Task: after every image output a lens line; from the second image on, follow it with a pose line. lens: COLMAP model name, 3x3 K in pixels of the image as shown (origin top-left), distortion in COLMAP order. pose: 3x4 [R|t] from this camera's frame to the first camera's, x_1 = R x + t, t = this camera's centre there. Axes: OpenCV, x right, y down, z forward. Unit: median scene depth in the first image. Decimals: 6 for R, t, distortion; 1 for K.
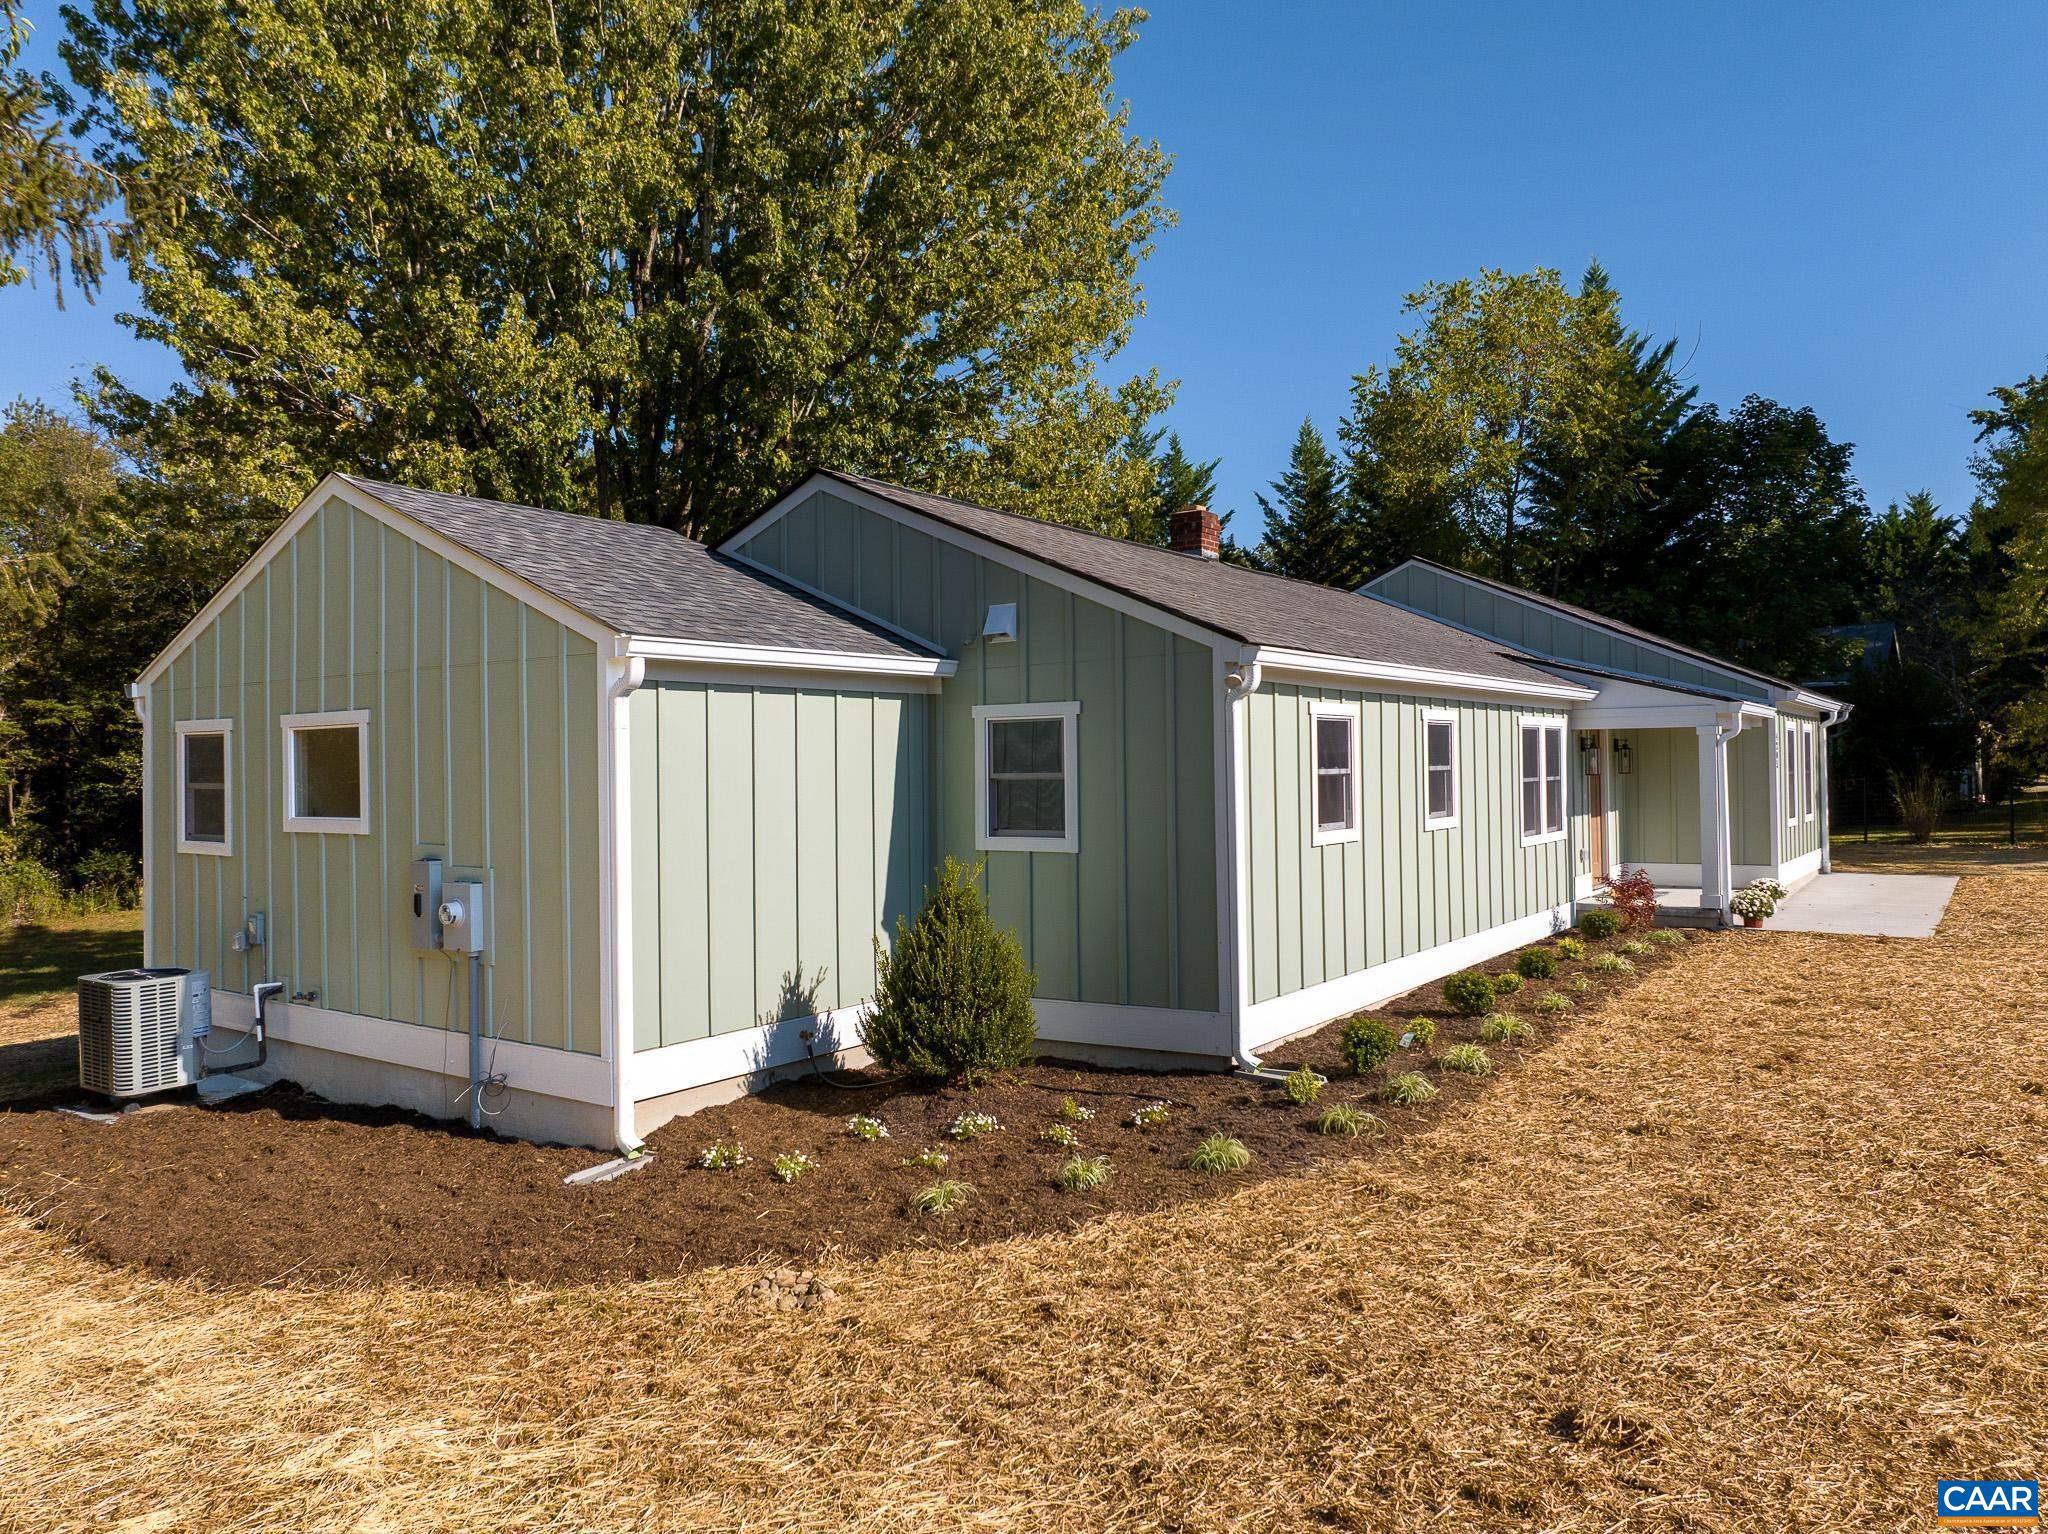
lens RADIAL K [[1433.3, 0, 1031.7], [0, 1433.3, 765.1], [0, 0, 1]] dist [-0.034911, -0.003134]
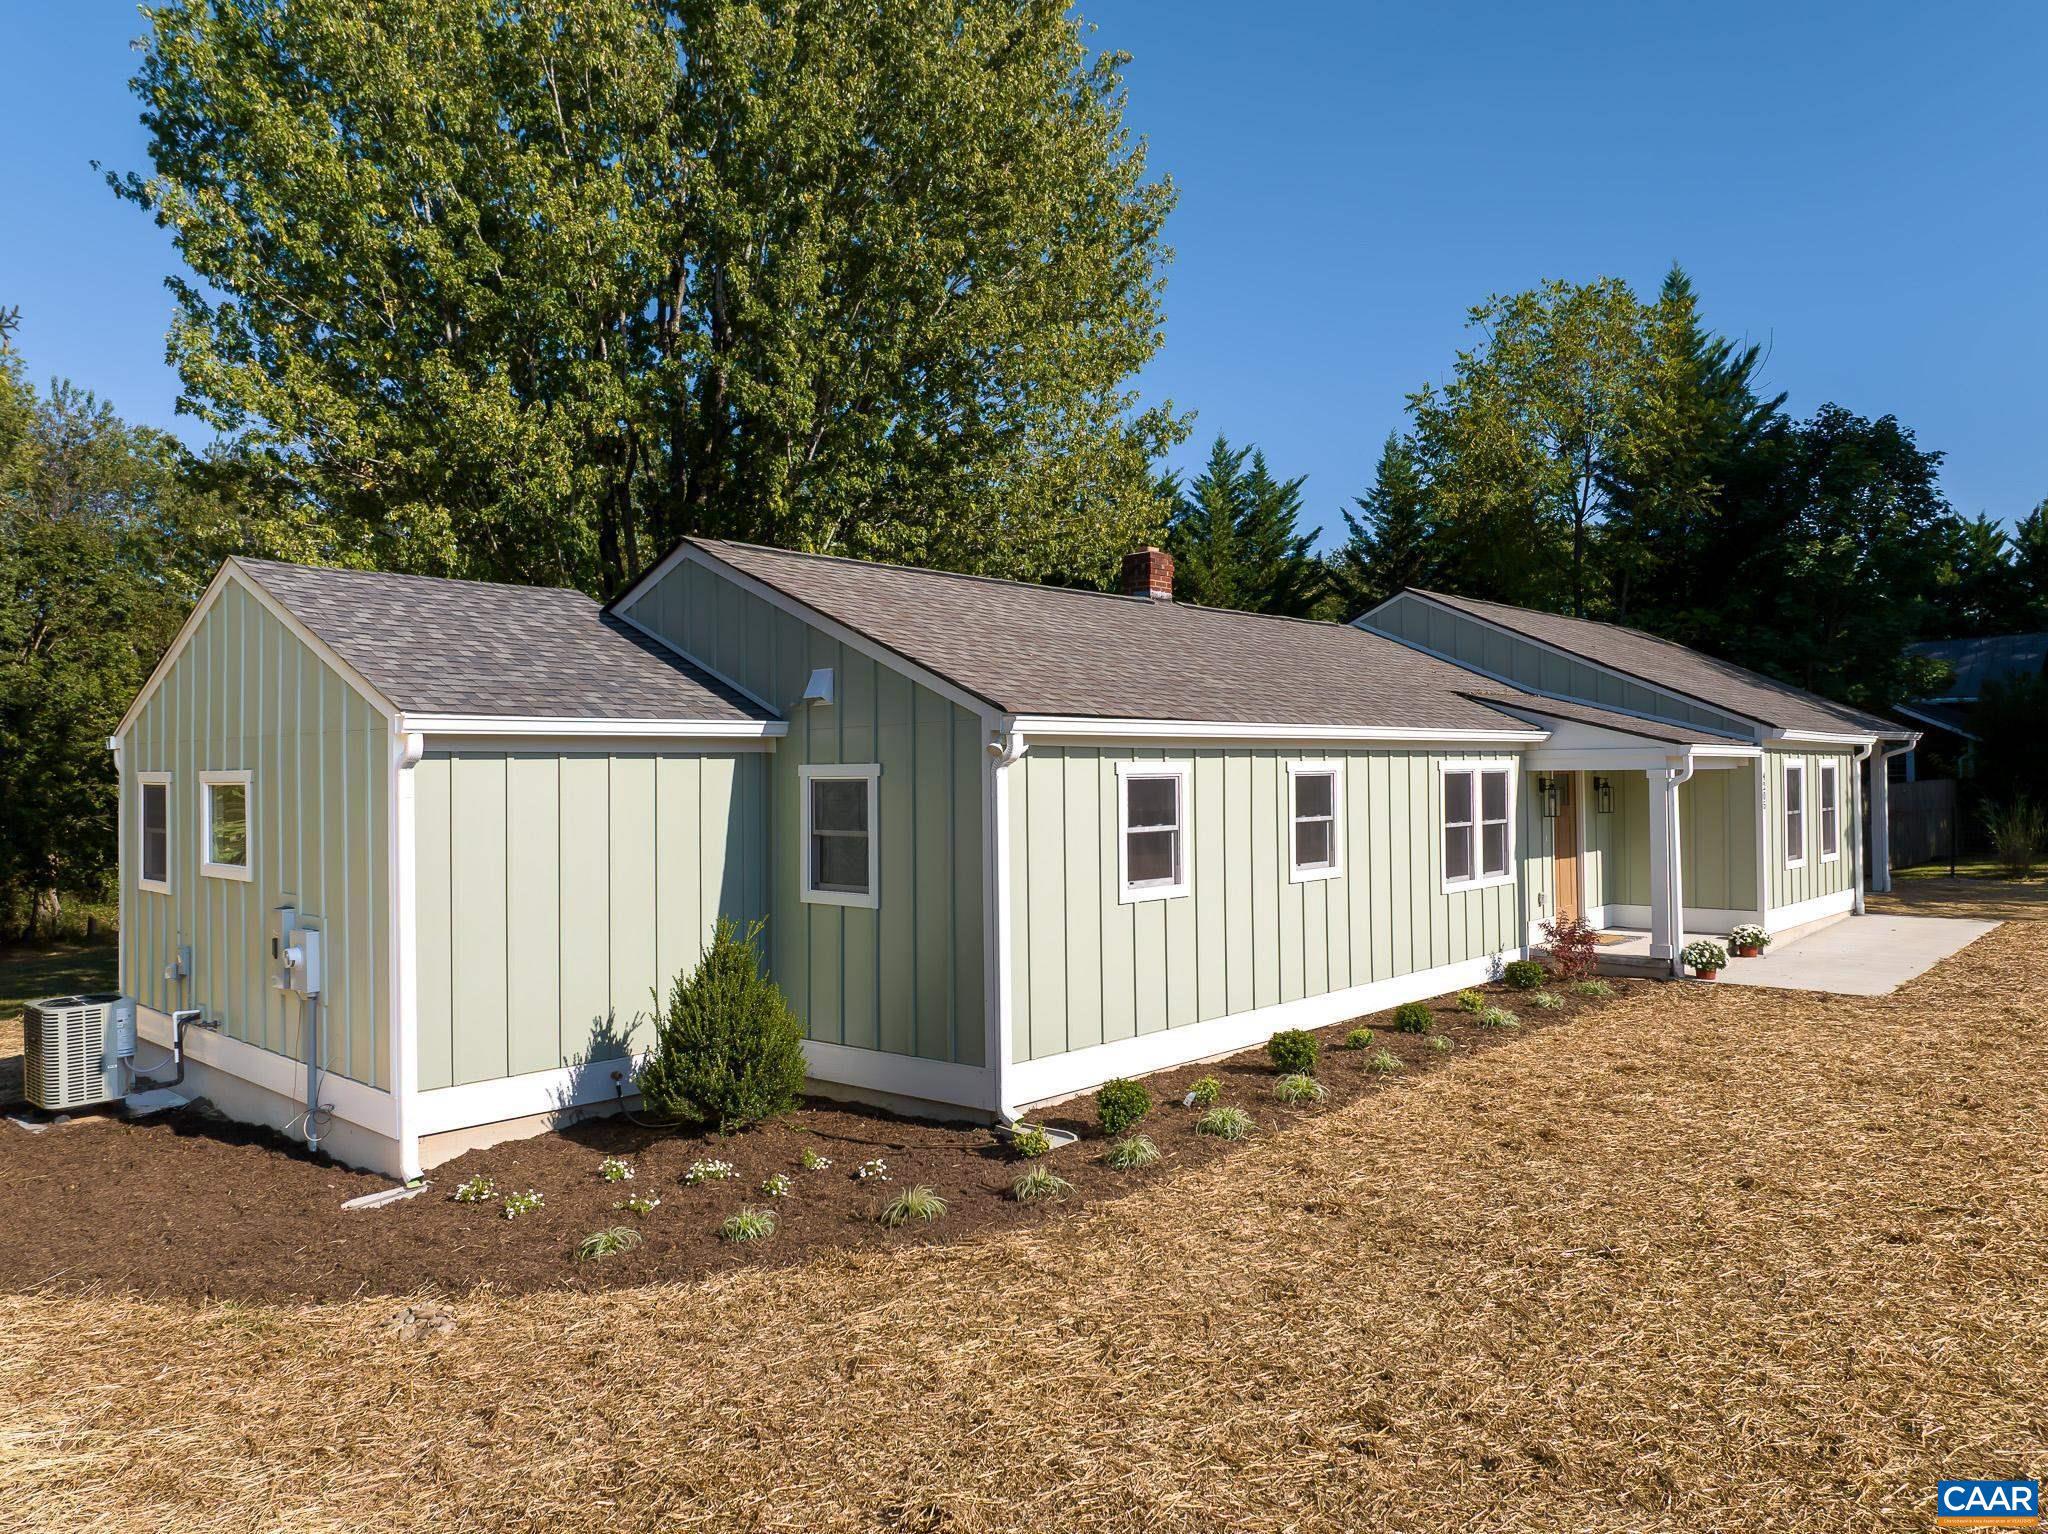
lens RADIAL K [[1433.3, 0, 1030.0], [0, 1433.3, 765.1], [0, 0, 1]] dist [-0.034911, -0.003134]
pose [[0.991339, 0.002894, -0.131294, 0.266488], [-0.003215, 0.999992, -0.002232, -0.039610], [0.131287, 0.002635, 0.991341, -0.021123]]
